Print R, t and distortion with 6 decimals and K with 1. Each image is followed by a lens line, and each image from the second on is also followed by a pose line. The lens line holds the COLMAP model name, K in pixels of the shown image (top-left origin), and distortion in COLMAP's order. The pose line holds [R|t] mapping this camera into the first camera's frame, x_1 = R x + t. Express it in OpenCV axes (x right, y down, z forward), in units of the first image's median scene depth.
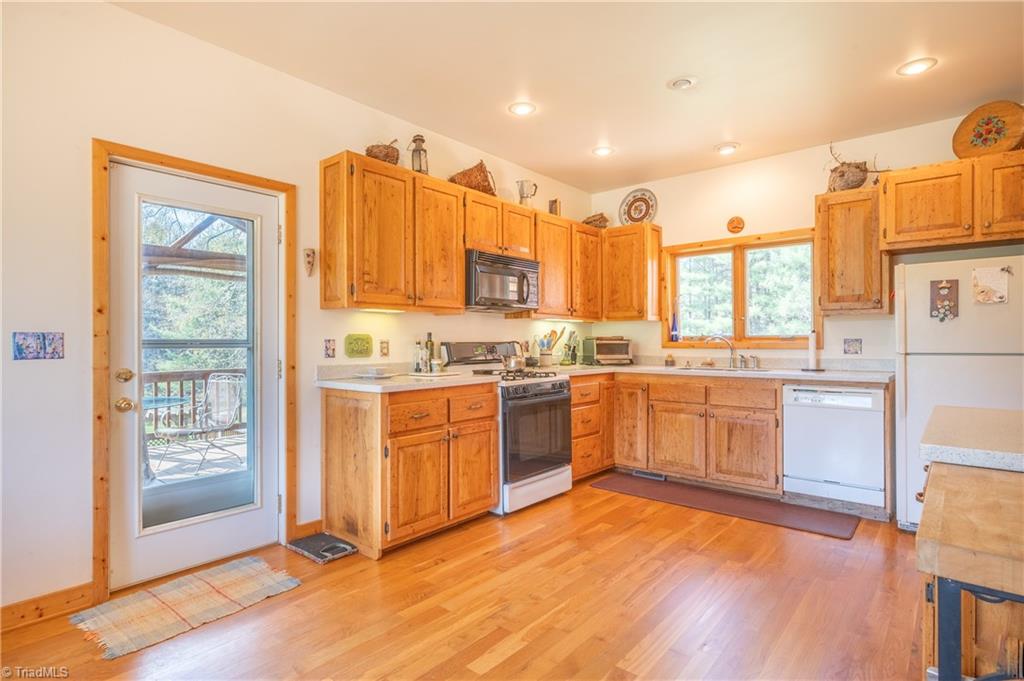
lens RADIAL K [[524.5, 0, 512.9], [0, 524.5, 340.7], [0, 0, 1]] dist [-0.006172, -0.000939]
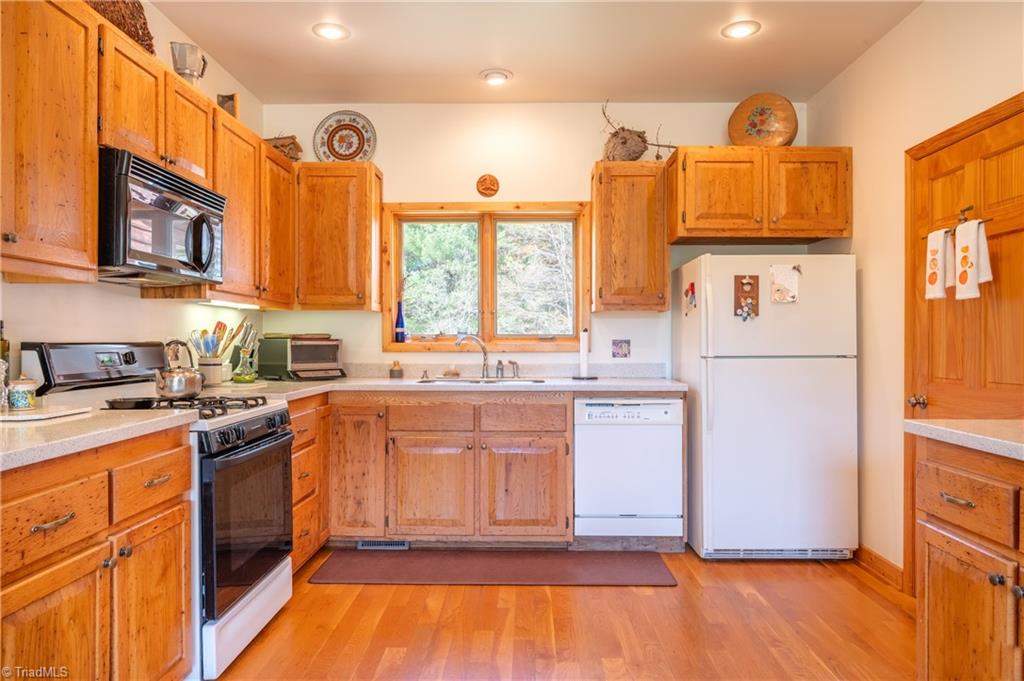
lens RADIAL K [[671.7, 0, 513.1], [0, 671.7, 339.8], [0, 0, 1]] dist [-0.008959, -0.008530]
pose [[0.767834, 0.004601, 0.640632, -0.183370], [-0.003617, 0.999989, -0.002847, 0.000467], [-0.640638, -0.000131, 0.767843, 0.289455]]
